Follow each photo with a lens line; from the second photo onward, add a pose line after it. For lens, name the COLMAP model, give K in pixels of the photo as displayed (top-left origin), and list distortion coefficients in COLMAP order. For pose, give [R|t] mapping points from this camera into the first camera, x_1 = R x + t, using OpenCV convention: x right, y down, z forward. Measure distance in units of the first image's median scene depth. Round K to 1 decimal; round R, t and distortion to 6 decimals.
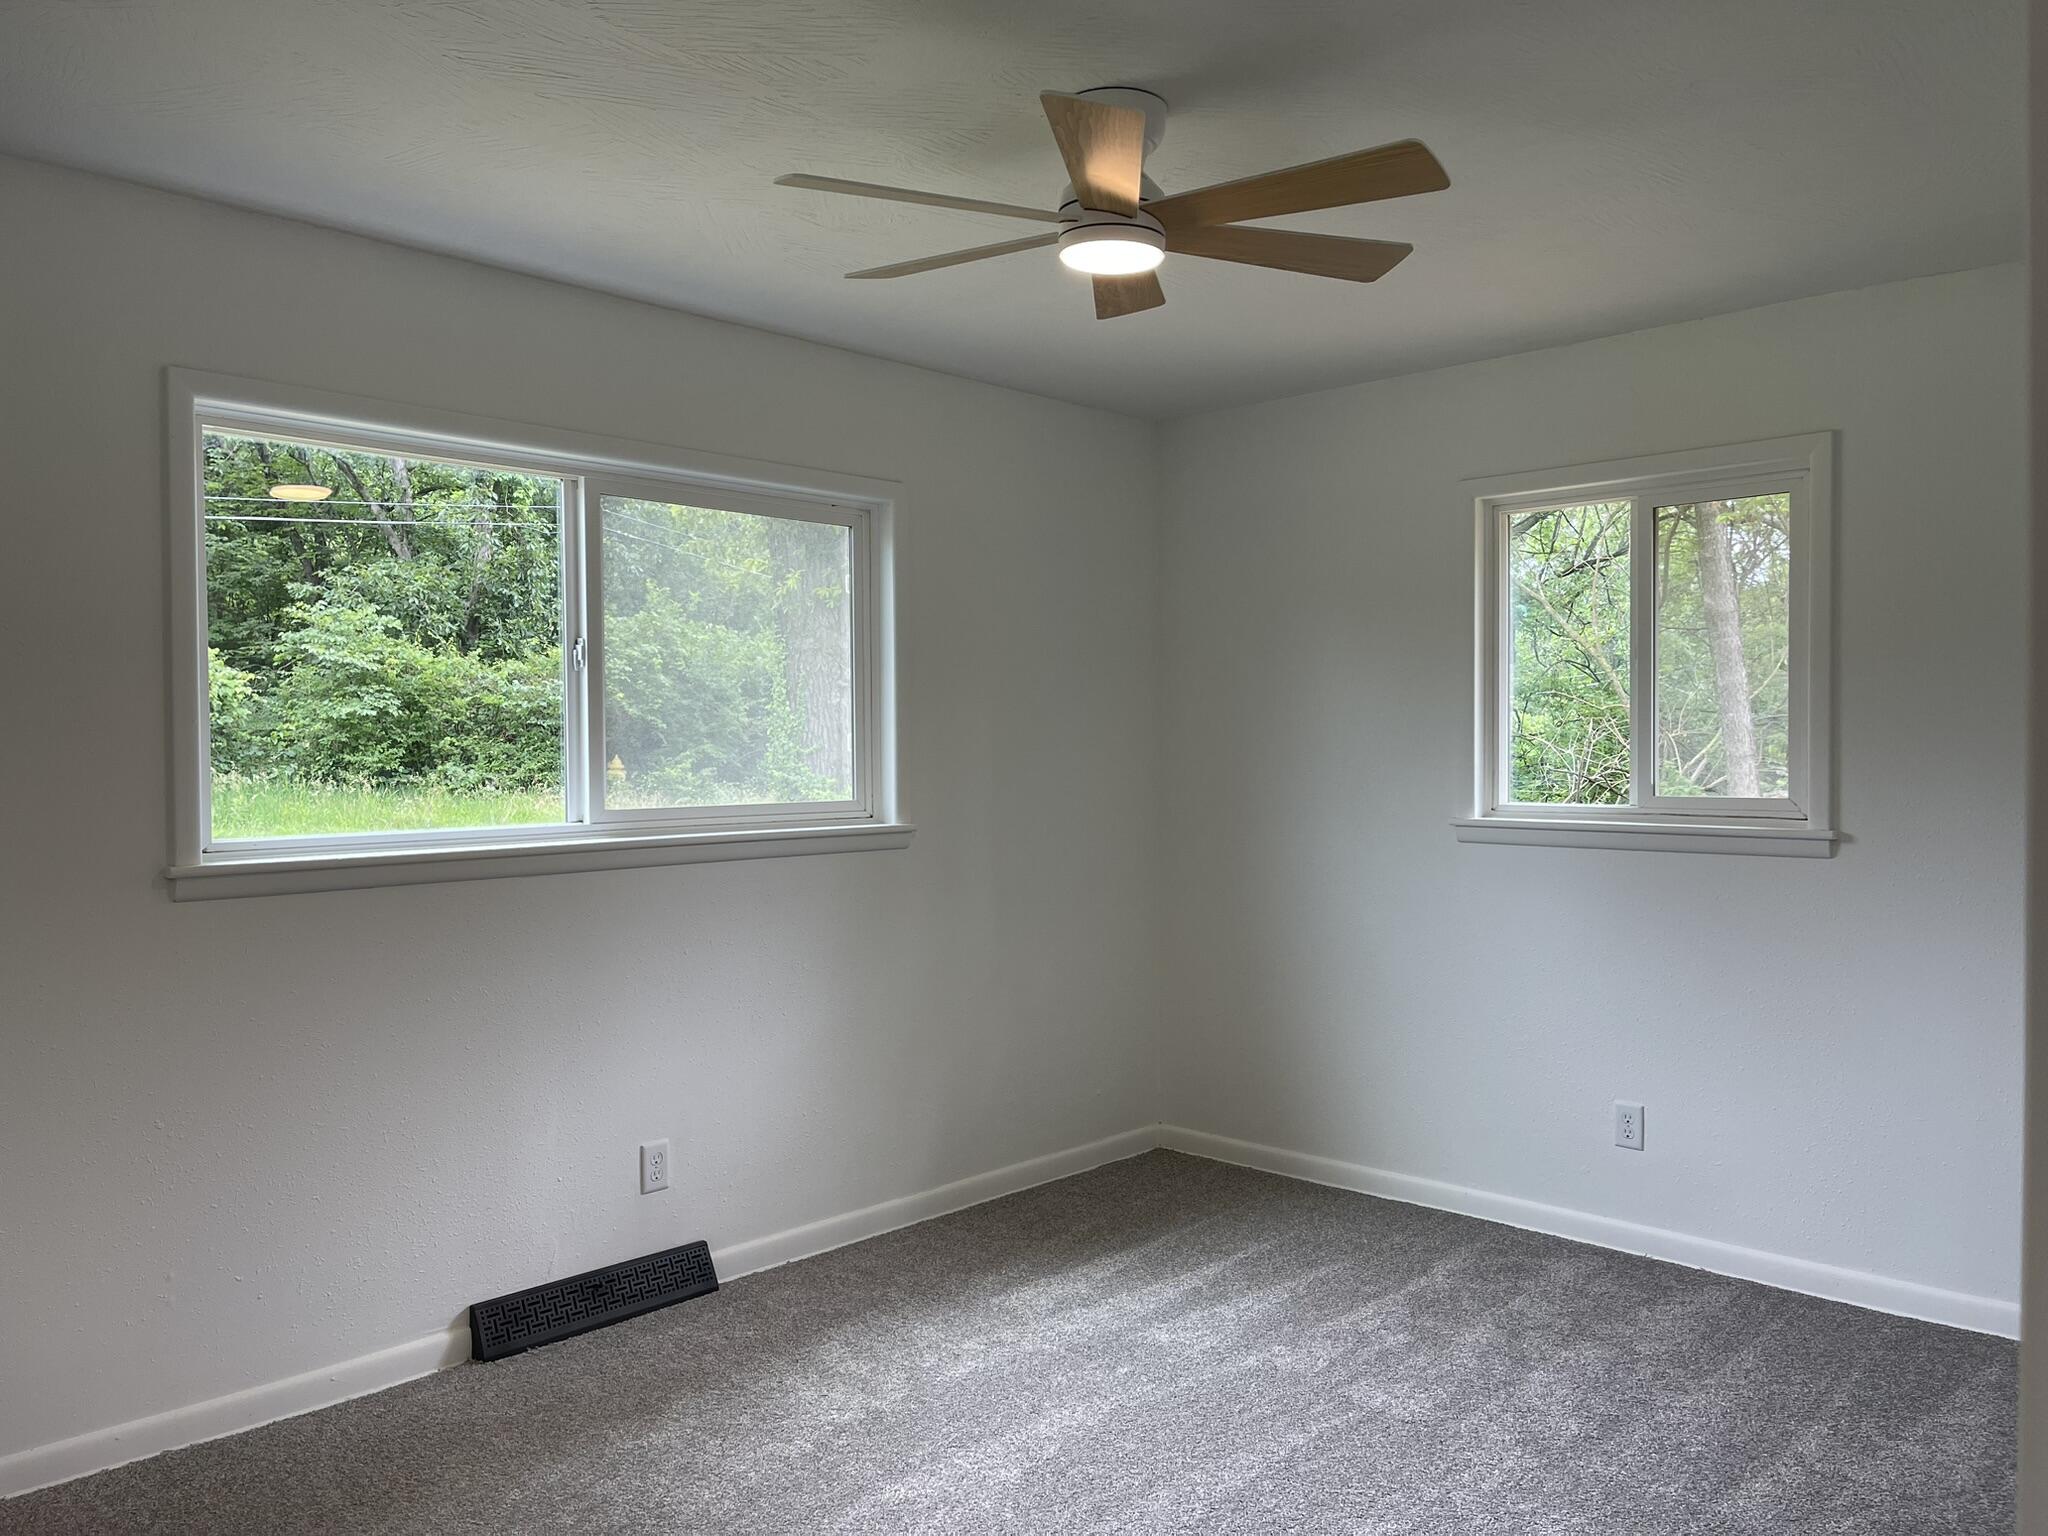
lens RADIAL K [[1558.4, 0, 1024.2], [0, 1558.4, 760.4], [0, 0, 1]] dist [0.043066, -0.054829]
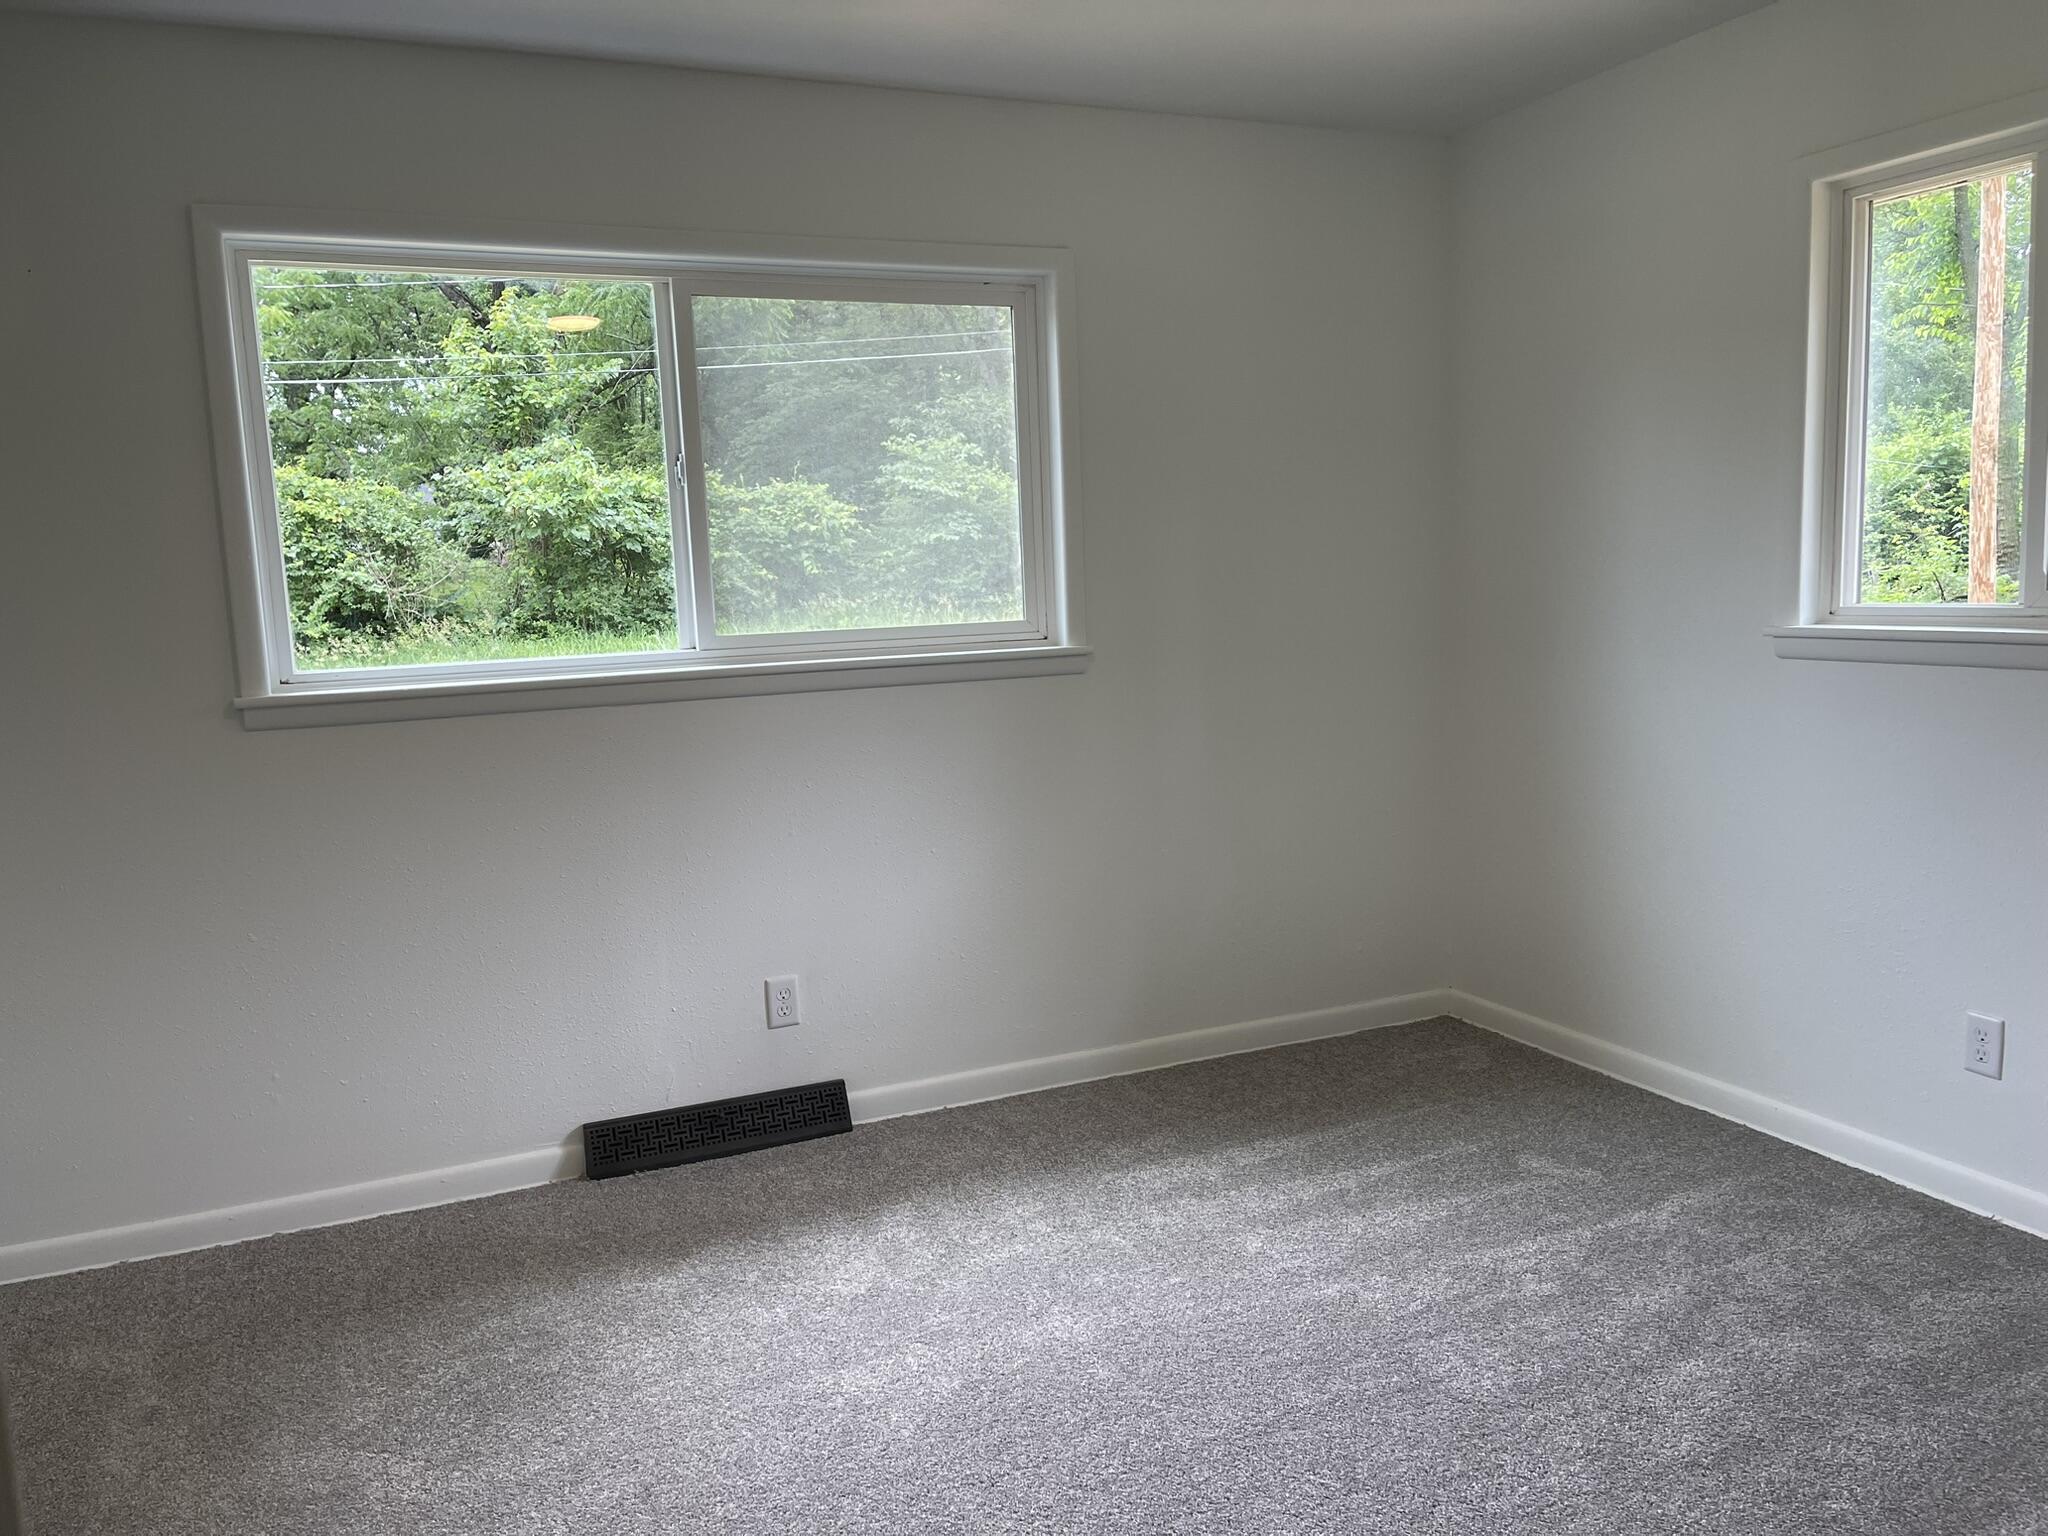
lens RADIAL K [[1558.4, 0, 1018.0], [0, 1558.4, 774.9], [0, 0, 1]] dist [0.043066, -0.054829]
pose [[0.922885, 0.019380, -0.384589, 0.268295], [0.030414, 0.991944, 0.122970, 0.004244], [0.383874, -0.125184, 0.914861, 0.184810]]
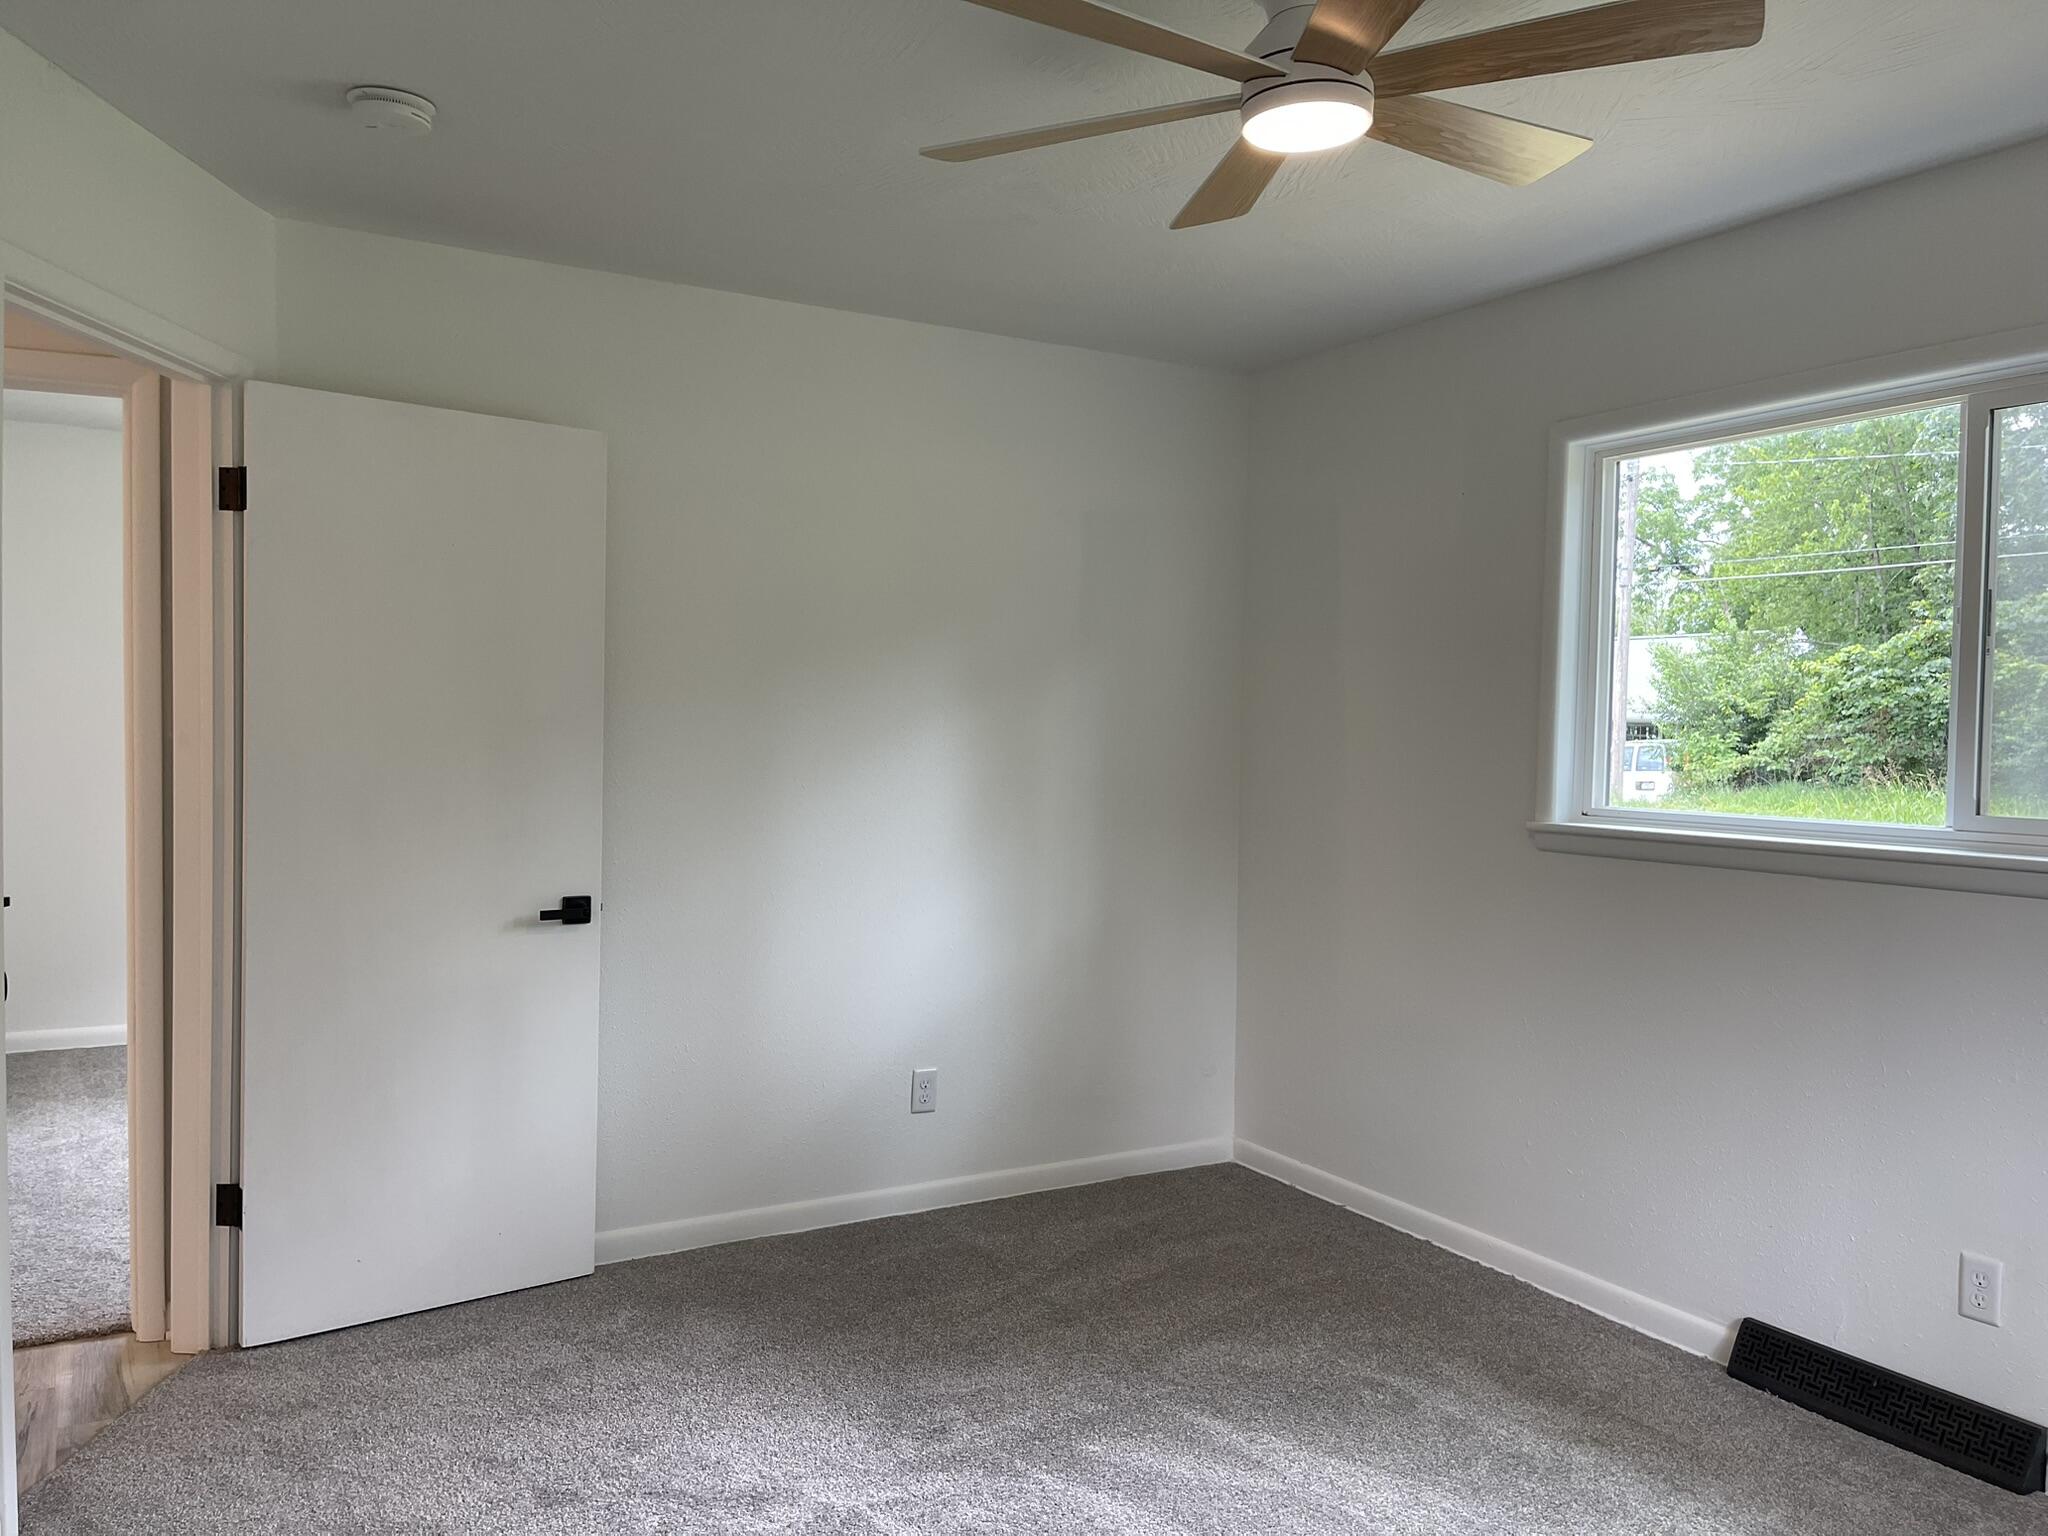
lens RADIAL K [[1558.4, 0, 1024.1], [0, 1558.4, 774.0], [0, 0, 1]] dist [0.043066, -0.054829]
pose [[-0.296640, 0.031030, -0.954485, 0.614863], [-0.022217, 0.998977, 0.039381, -0.008959], [0.954731, 0.032888, -0.295648, 0.771323]]
